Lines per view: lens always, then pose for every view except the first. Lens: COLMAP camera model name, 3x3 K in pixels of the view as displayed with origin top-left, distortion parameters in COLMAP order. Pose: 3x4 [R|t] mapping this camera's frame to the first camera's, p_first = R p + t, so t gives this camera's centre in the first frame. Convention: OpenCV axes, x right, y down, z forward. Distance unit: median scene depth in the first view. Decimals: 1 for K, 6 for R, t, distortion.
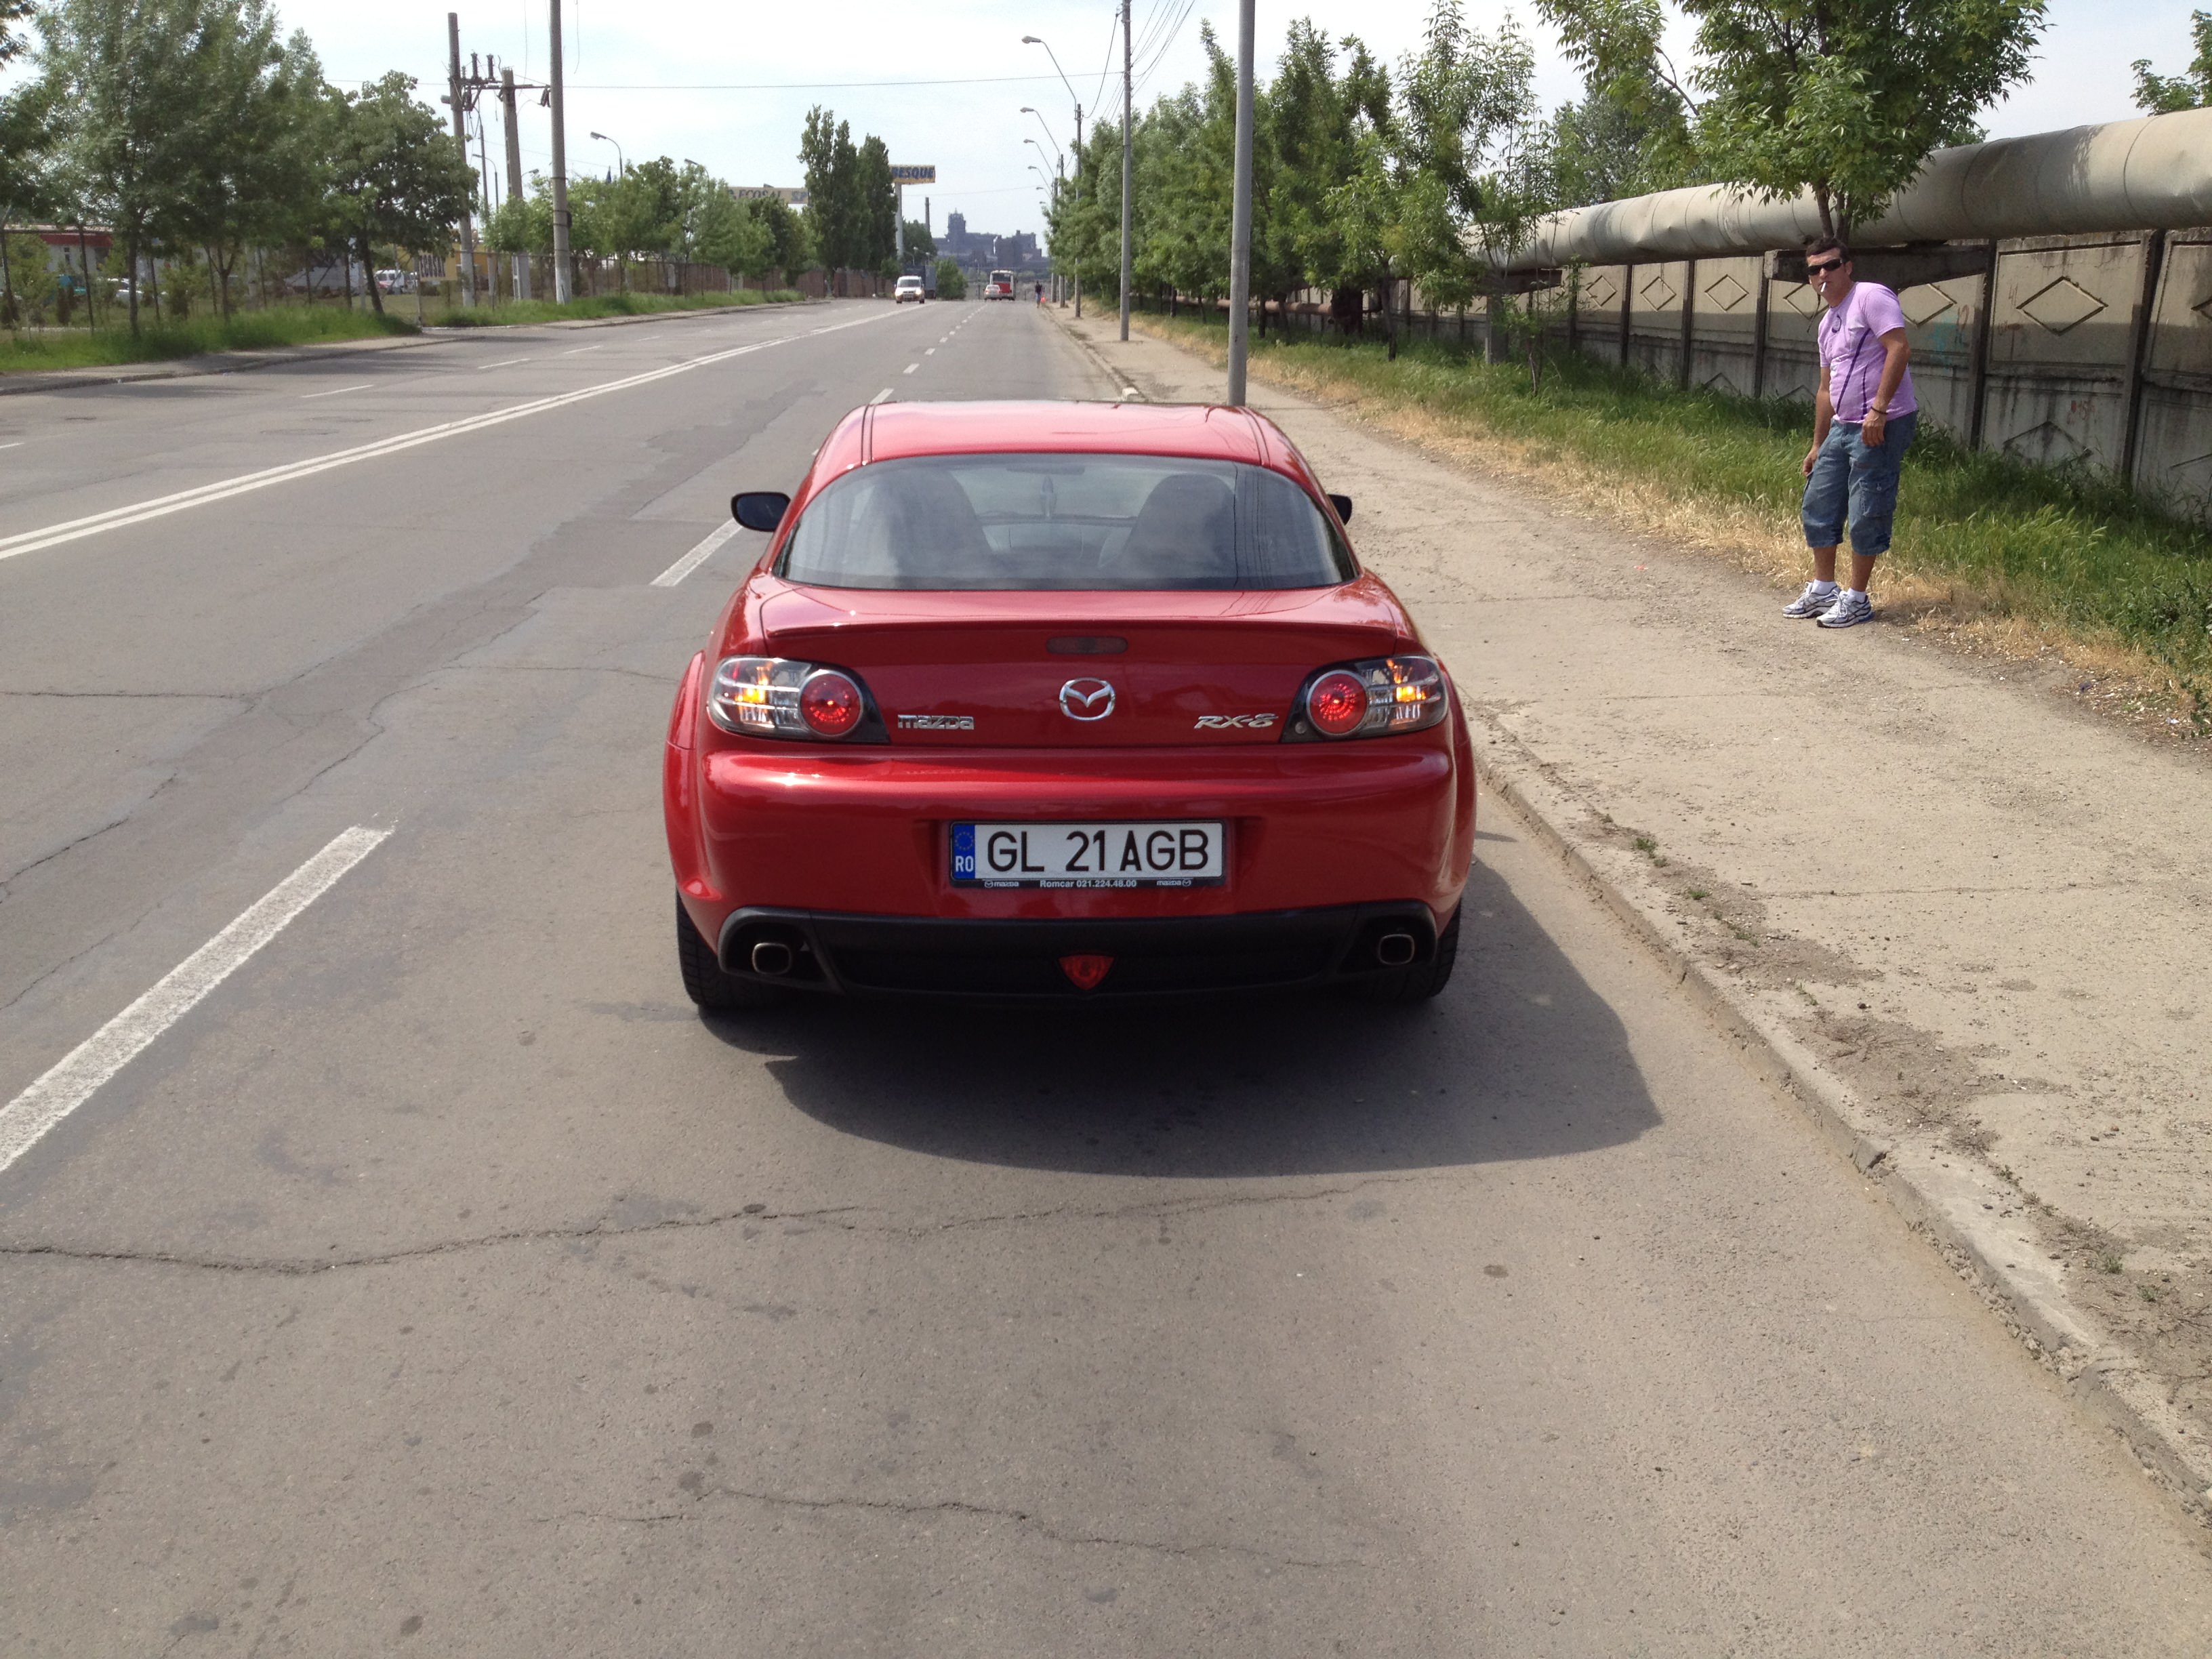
lens RADIAL K [[2268.7, 0, 1099.5], [0, 2268.7, 697.4], [0, 0, 1]] dist [0.154044, -0.422801]
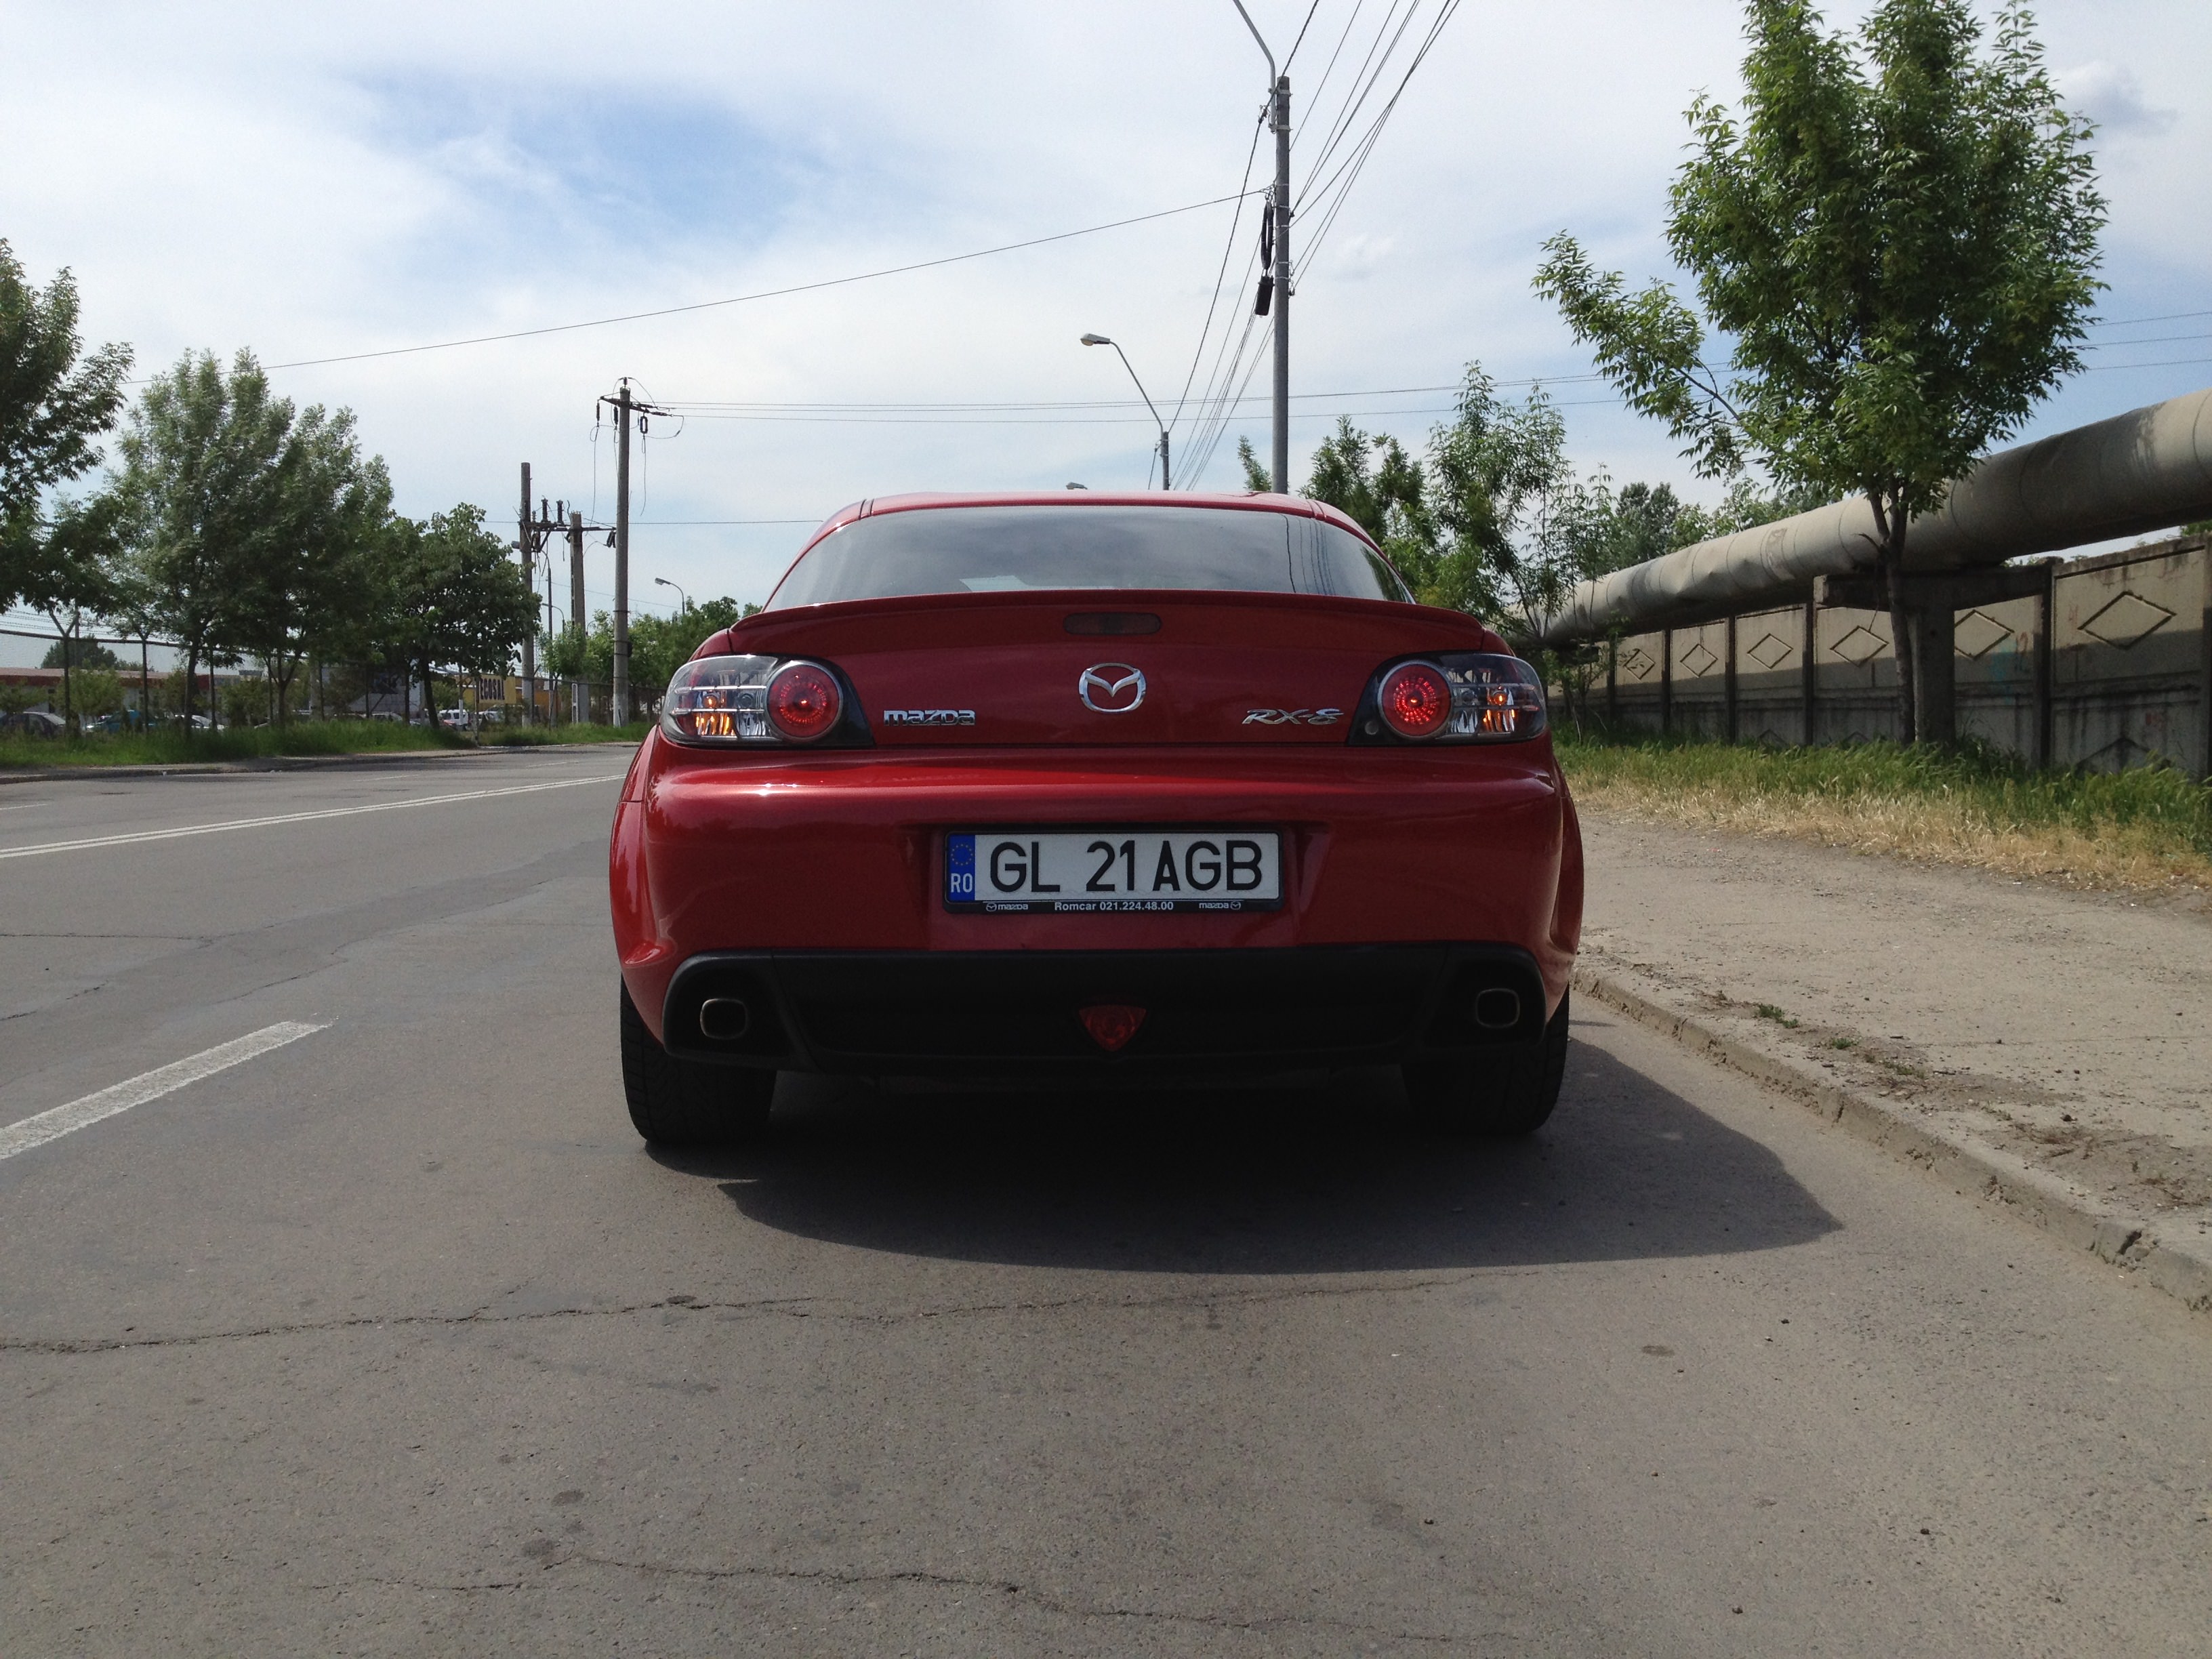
lens RADIAL K [[2226.5, 0, 1107.1], [0, 2226.5, 720.4], [0, 0, 1]] dist [0.196101, -0.543454]
pose [[0.999855, -0.006984, -0.015501, 0.003704], [0.004022, 0.983016, -0.183475, 0.113337], [0.016519, 0.183386, 0.982902, 0.143685]]
